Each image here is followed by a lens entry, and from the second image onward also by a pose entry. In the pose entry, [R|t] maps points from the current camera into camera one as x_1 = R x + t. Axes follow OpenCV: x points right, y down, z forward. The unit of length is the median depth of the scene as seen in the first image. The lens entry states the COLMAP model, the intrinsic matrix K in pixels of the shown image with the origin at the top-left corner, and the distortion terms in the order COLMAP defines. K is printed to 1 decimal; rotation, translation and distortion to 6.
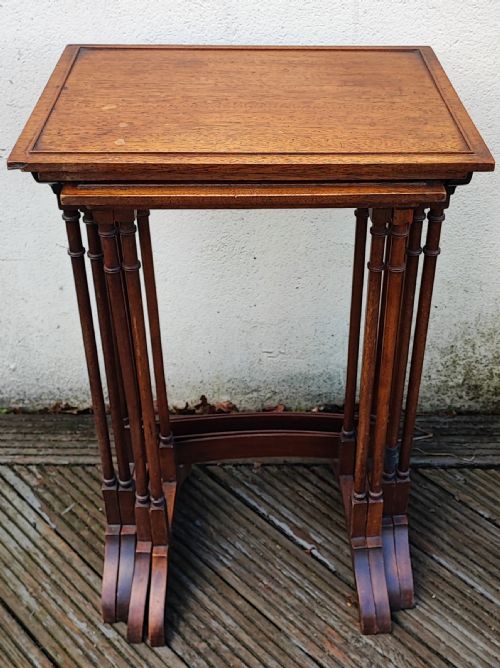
lens RADIAL K [[831.0, 0, 297.1], [0, 831.0, 269.6], [0, 0, 1]] dist [0.014280, 0.000000]
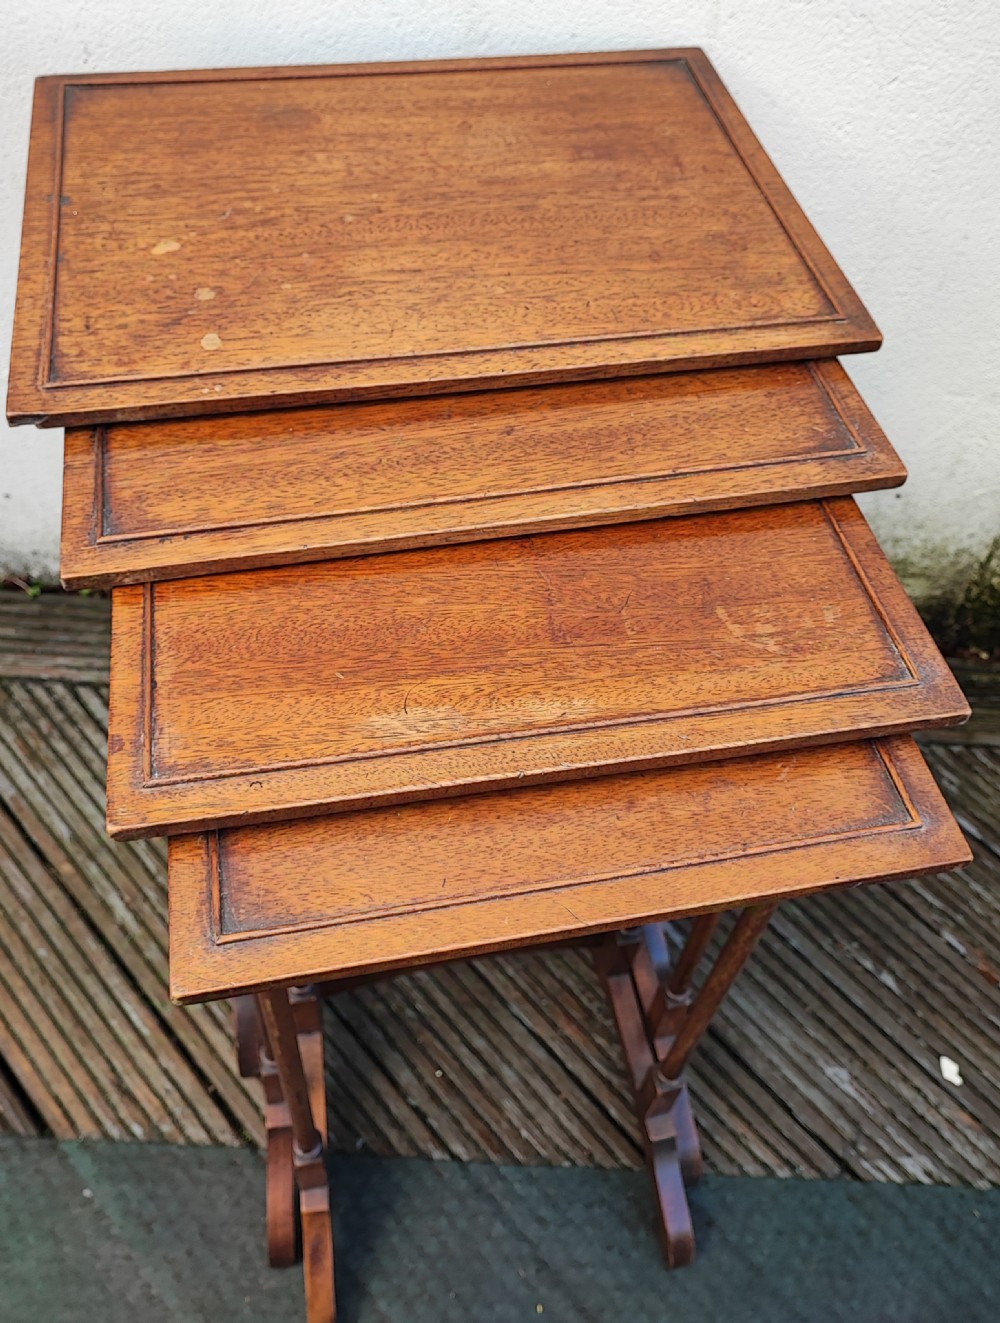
lens RADIAL K [[1175.7, 0, 495.0], [0, 1175.7, 539.7], [0, 0, 1]] dist [0.027482, -0.044277]
pose [[0.997356, 0.071509, -0.012954, -0.028723], [-0.065436, 0.961196, 0.267994, -0.153128], [0.031616, -0.266438, 0.963333, 0.155286]]
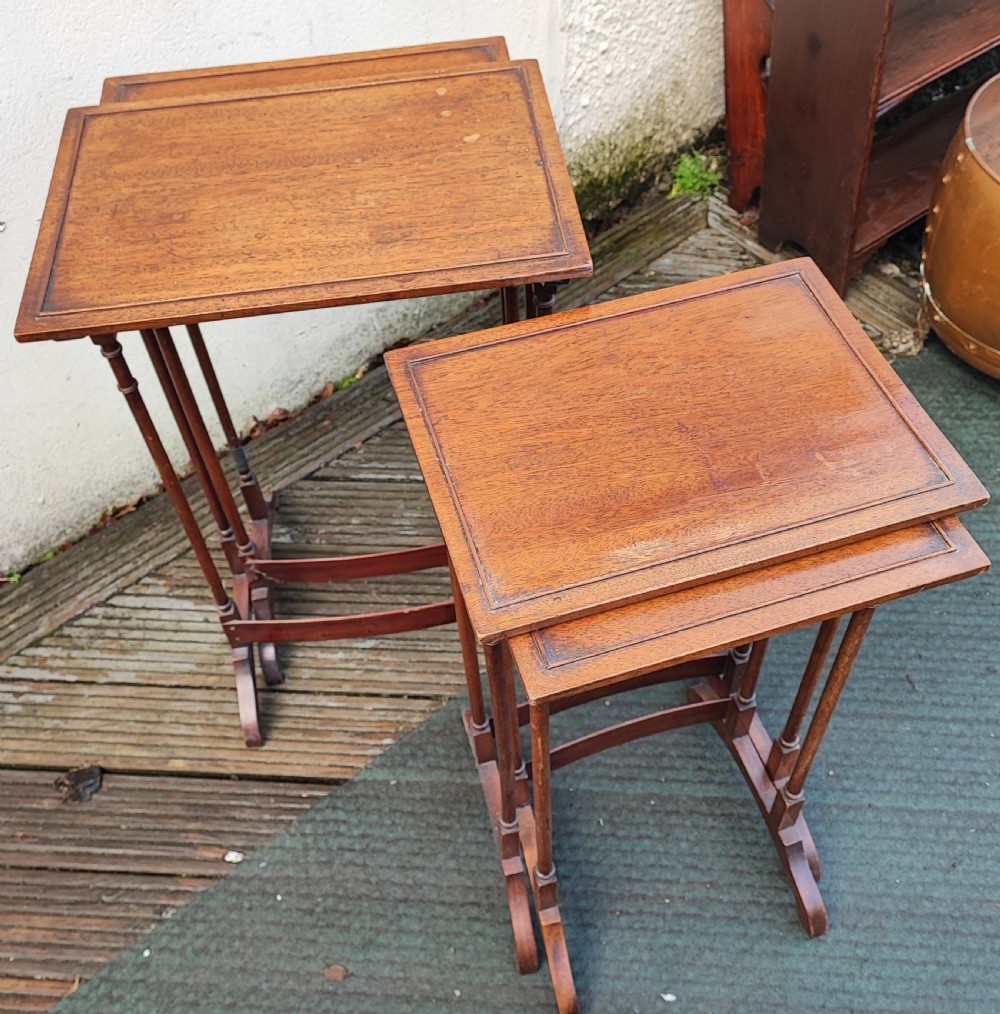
lens RADIAL K [[1136.3, 0, 530.4], [0, 1136.3, 494.2], [0, 0, 1]] dist [0.017114, 0.000000]
pose [[0.768883, -0.525842, 0.363743, -0.412623], [0.399038, 0.839142, 0.369608, -0.116096], [-0.499587, -0.139038, 0.855033, -0.192511]]
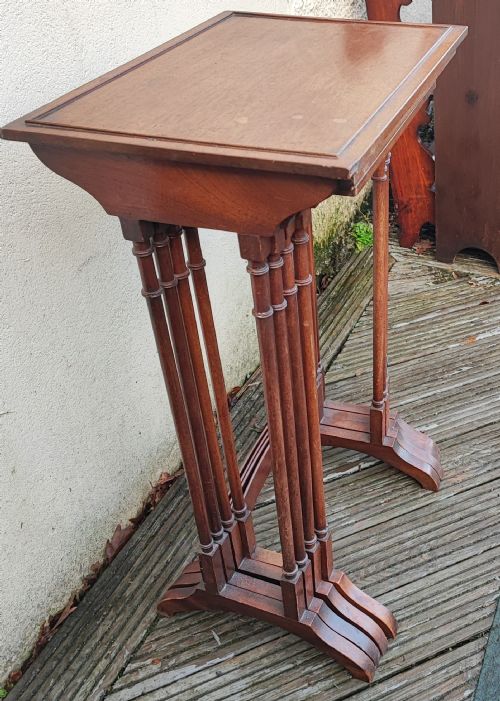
lens RADIAL K [[782.3, 0, 395.5], [0, 782.3, 347.0], [0, 0, 1]] dist [0.007978, 0.000000]
pose [[0.329863, -0.560768, 0.759427, -0.661600], [0.523939, 0.777932, 0.346855, -0.132084], [-0.785288, 0.283479, 0.550420, 0.319884]]
